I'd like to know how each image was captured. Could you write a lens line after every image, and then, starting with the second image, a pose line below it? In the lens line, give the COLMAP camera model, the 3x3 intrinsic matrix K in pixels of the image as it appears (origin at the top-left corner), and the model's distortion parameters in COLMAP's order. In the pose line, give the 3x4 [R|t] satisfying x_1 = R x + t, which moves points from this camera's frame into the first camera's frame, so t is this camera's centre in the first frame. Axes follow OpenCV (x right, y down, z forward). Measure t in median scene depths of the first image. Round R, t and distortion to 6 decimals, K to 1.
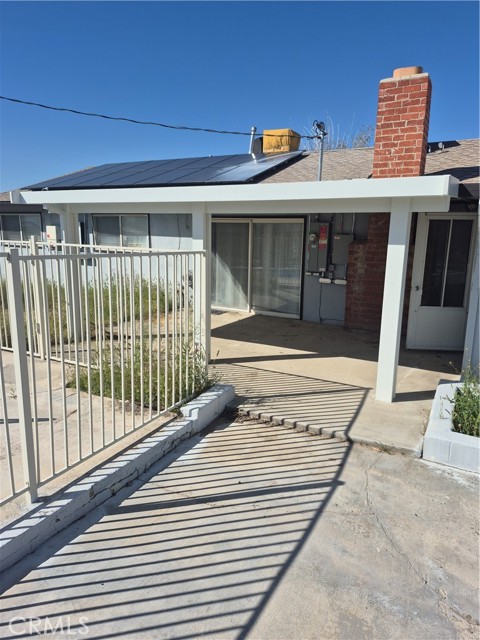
lens RADIAL K [[437.1, 0, 240.0], [0, 437.1, 320.0], [0, 0, 1]] dist [0.082116, -0.104073]
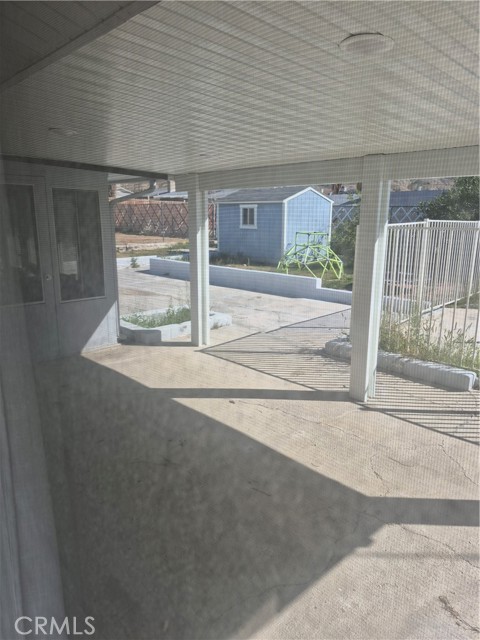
lens RADIAL K [[437.1, 0, 240.0], [0, 437.1, 320.0], [0, 0, 1]] dist [0.082116, -0.104073]
pose [[-0.961431, -0.088734, 0.260339, -0.134865], [0.028979, 0.908582, 0.416701, -0.567042], [-0.273515, 0.408174, -0.870967, 2.910358]]
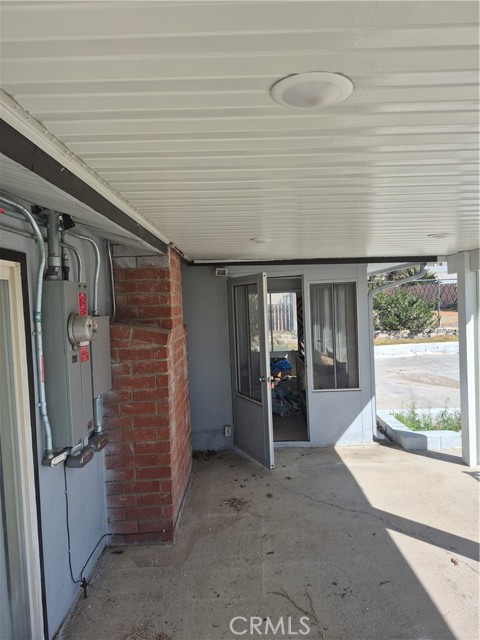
lens RADIAL K [[437.1, 0, 240.0], [0, 437.1, 320.0], [0, 0, 1]] dist [0.082116, -0.104073]
pose [[-0.481178, -0.030803, 0.876082, -0.376484], [0.212401, 0.965507, 0.150606, -0.532253], [-0.850502, 0.258549, -0.458038, 2.566869]]
